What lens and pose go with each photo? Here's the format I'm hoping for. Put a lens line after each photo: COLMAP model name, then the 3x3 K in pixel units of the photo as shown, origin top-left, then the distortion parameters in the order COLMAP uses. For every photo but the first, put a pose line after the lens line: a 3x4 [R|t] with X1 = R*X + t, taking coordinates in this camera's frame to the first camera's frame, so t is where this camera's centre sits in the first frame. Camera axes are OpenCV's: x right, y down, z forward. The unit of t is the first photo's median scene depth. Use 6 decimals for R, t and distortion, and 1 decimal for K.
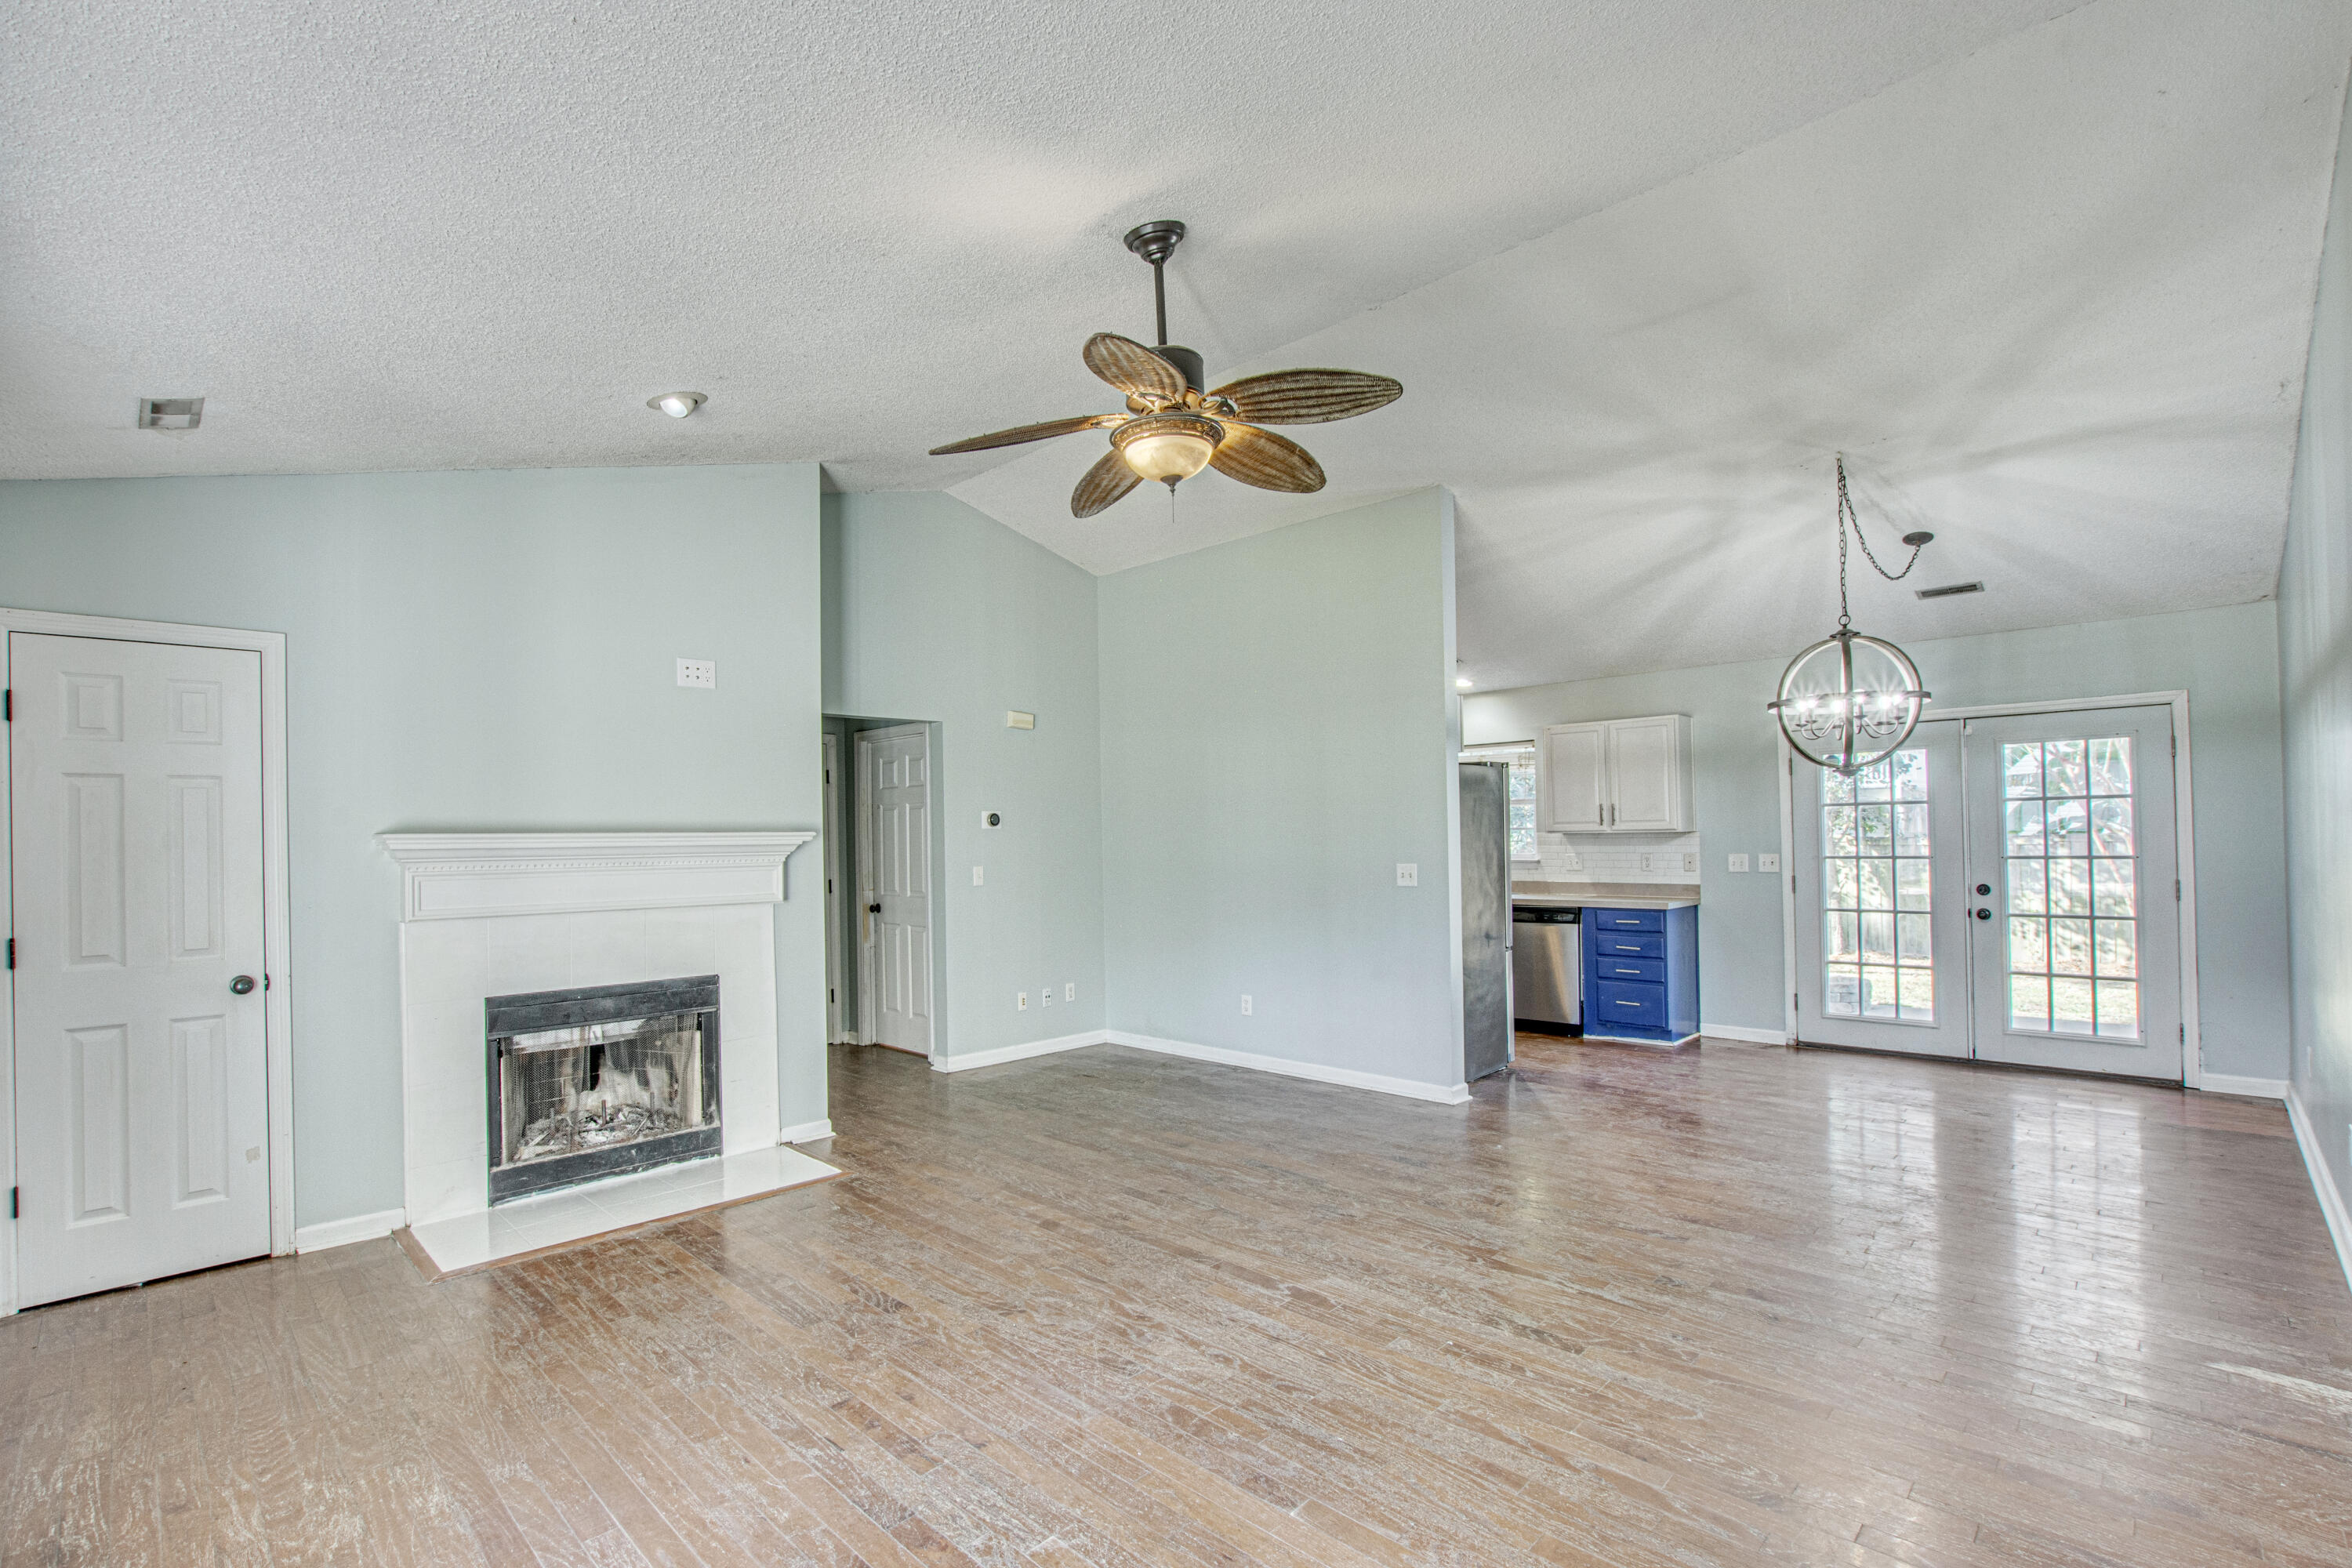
lens RADIAL K [[1064.1, 0, 1160.1], [0, 1064.1, 826.2], [0, 0, 1]] dist [-0.019854, 0.000077]
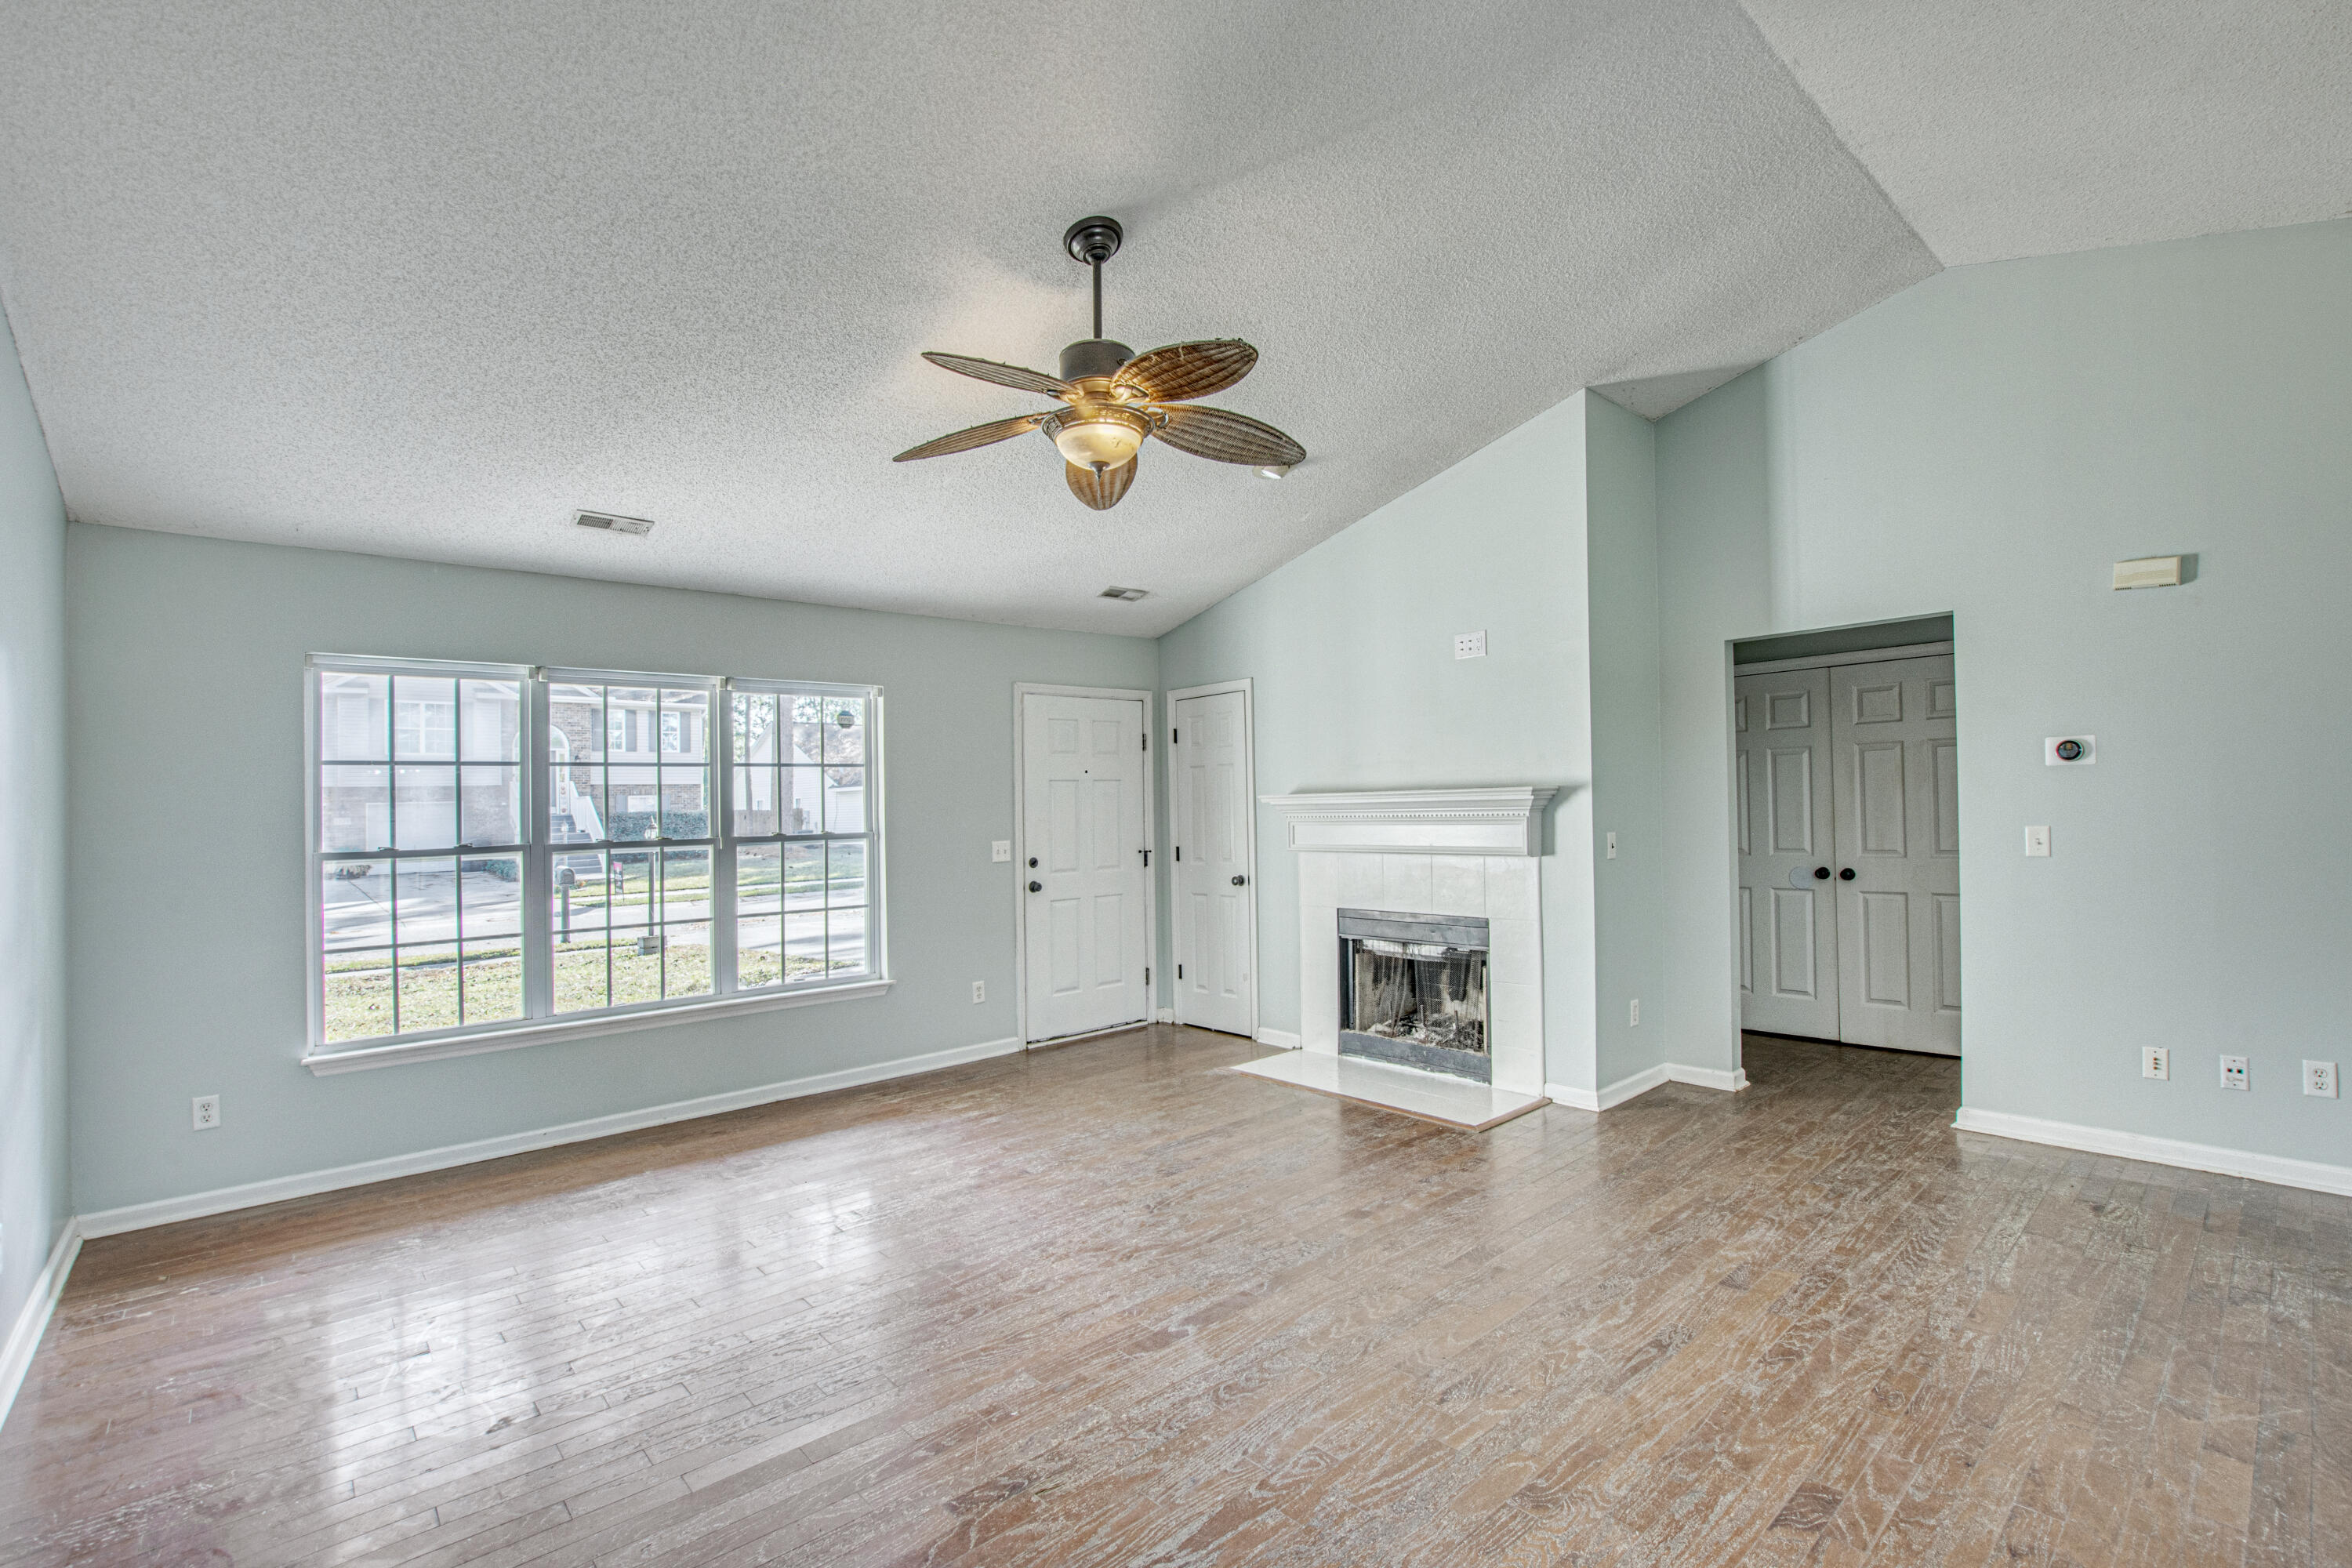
lens RADIAL K [[1066.8, 0, 1149.3], [0, 1066.8, 780.2], [0, 0, 1]] dist [-0.016932, 0.000440]
pose [[-0.081672, -0.008805, -0.996620, 0.689972], [0.032378, 0.999410, -0.011483, 0.001364], [0.996133, -0.033206, -0.081338, 0.744601]]
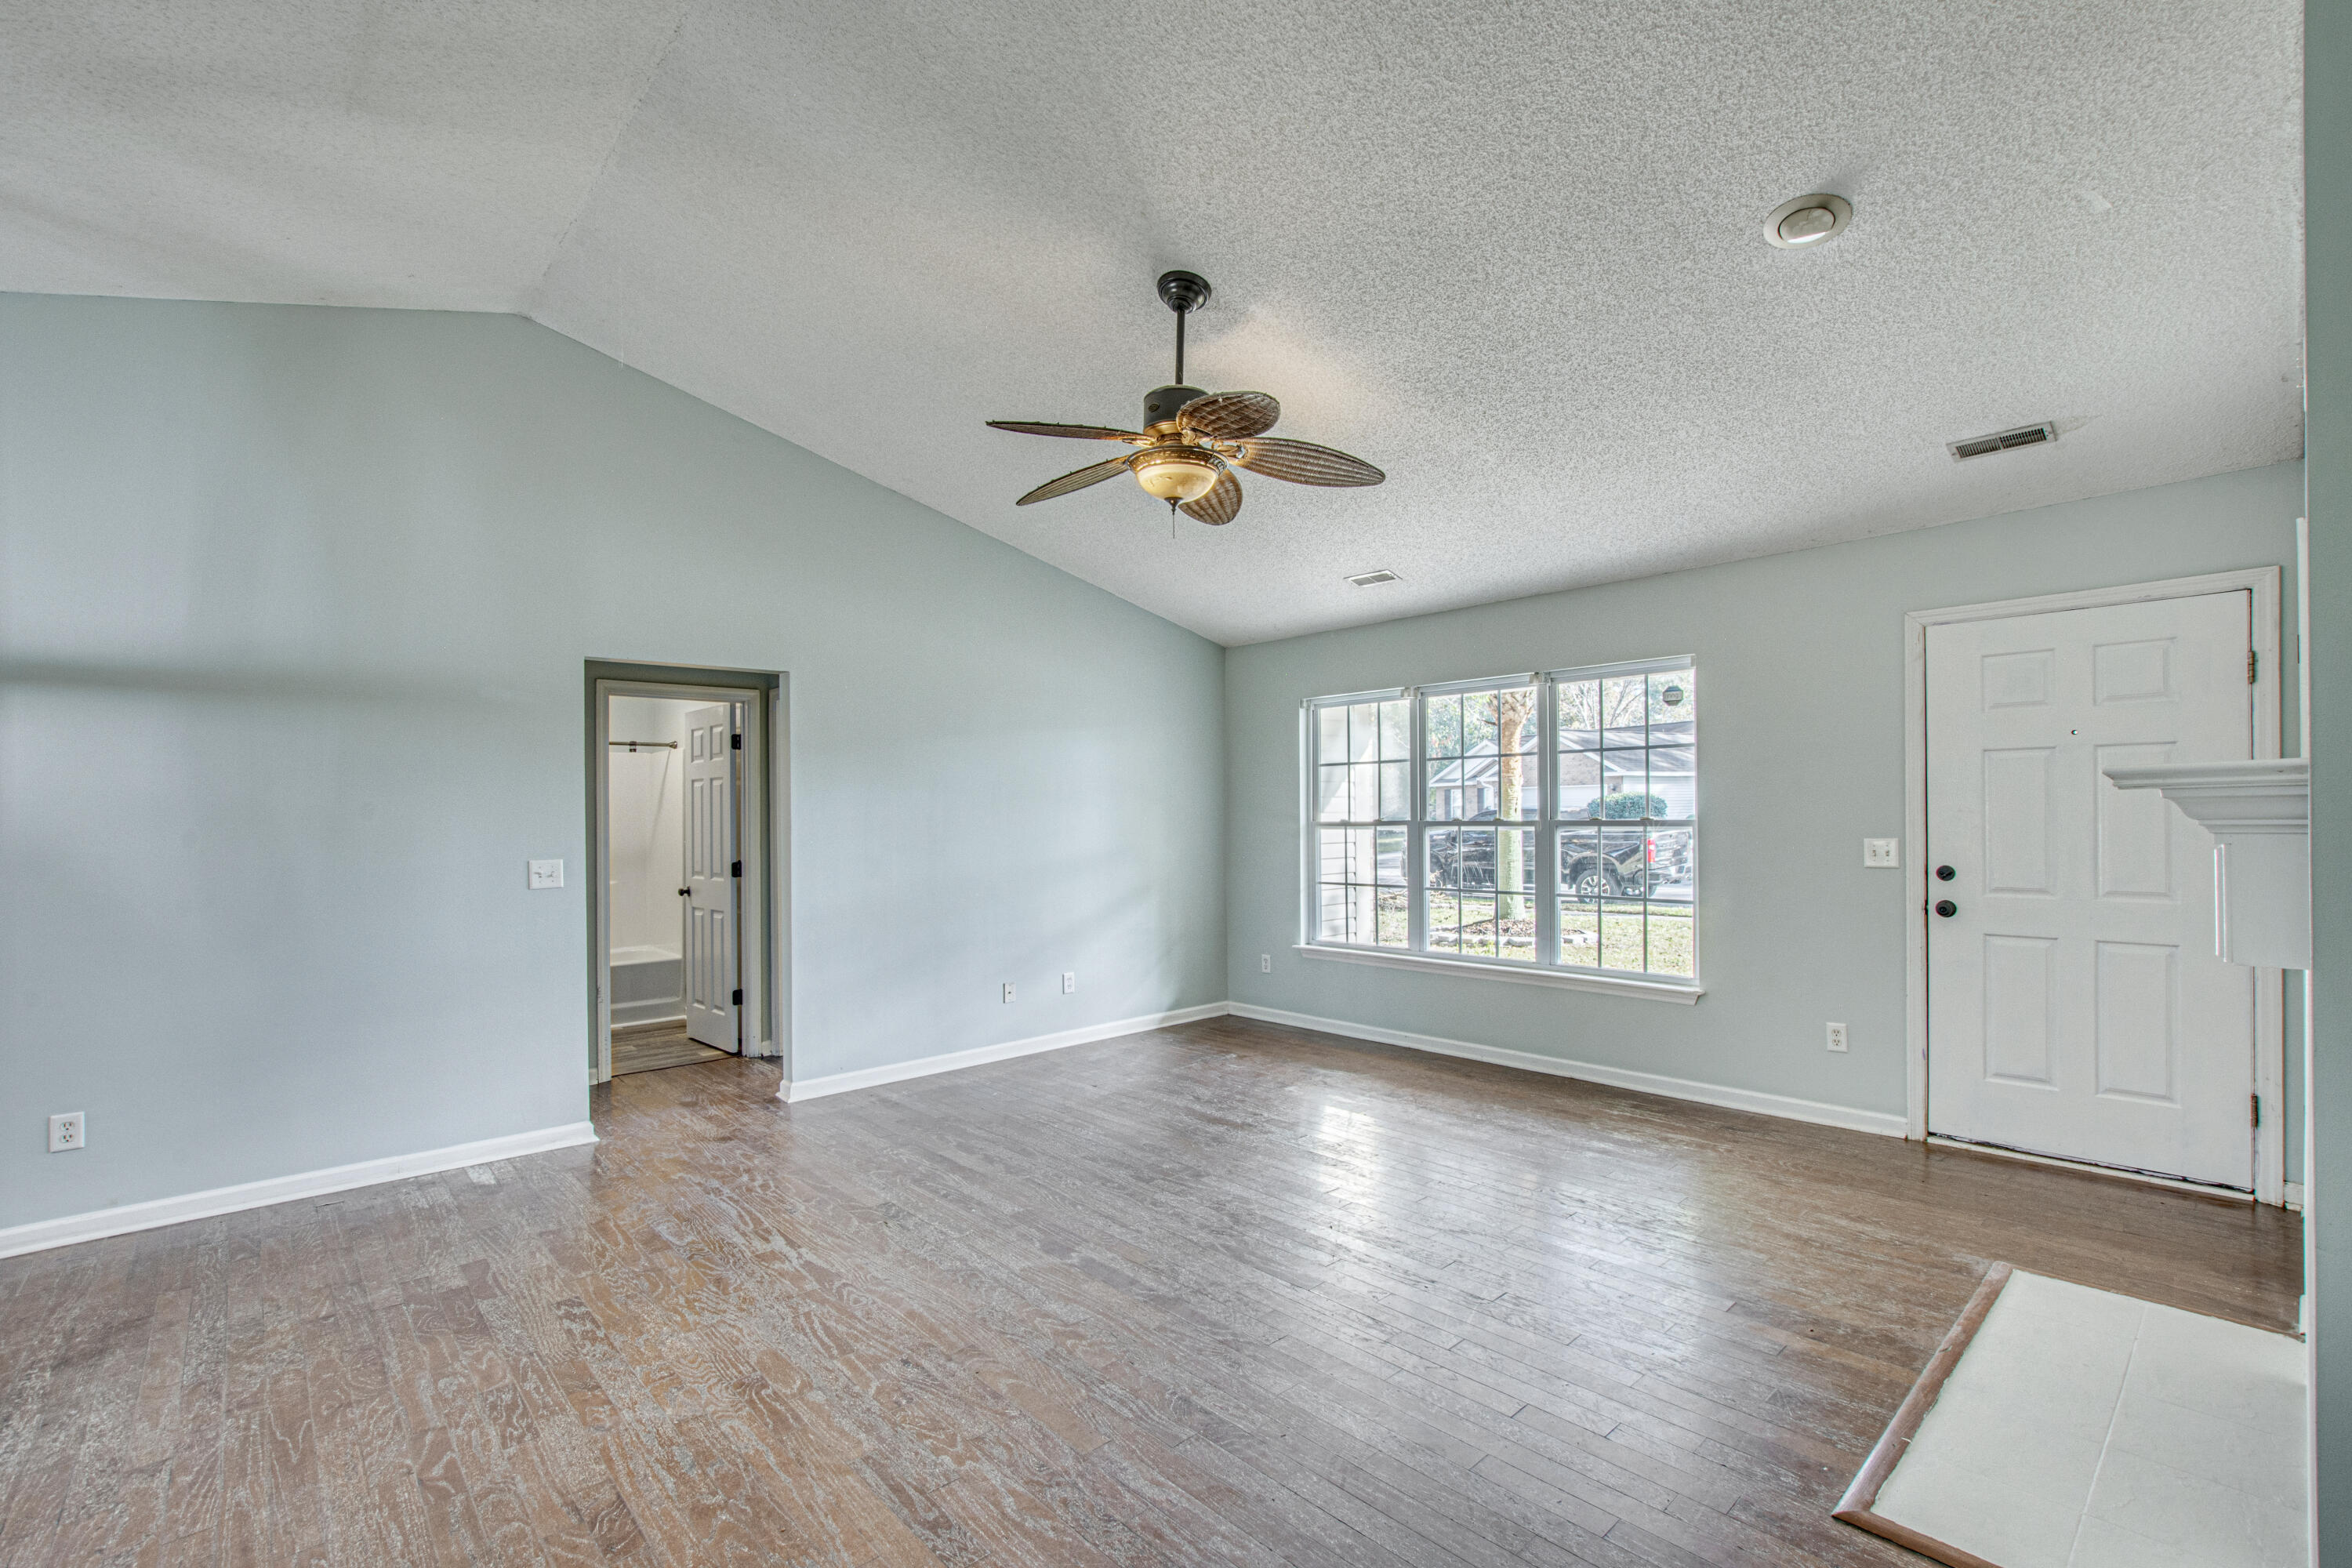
lens RADIAL K [[1037.7, 0, 1186.0], [0, 1037.7, 789.7], [0, 0, 1]] dist [-0.022322, 0.000050]
pose [[-0.997653, 0.030113, 0.061503, -0.041871], [0.028506, 0.999233, -0.026840, 0.019007], [-0.062264, -0.025024, -0.997746, 1.386840]]
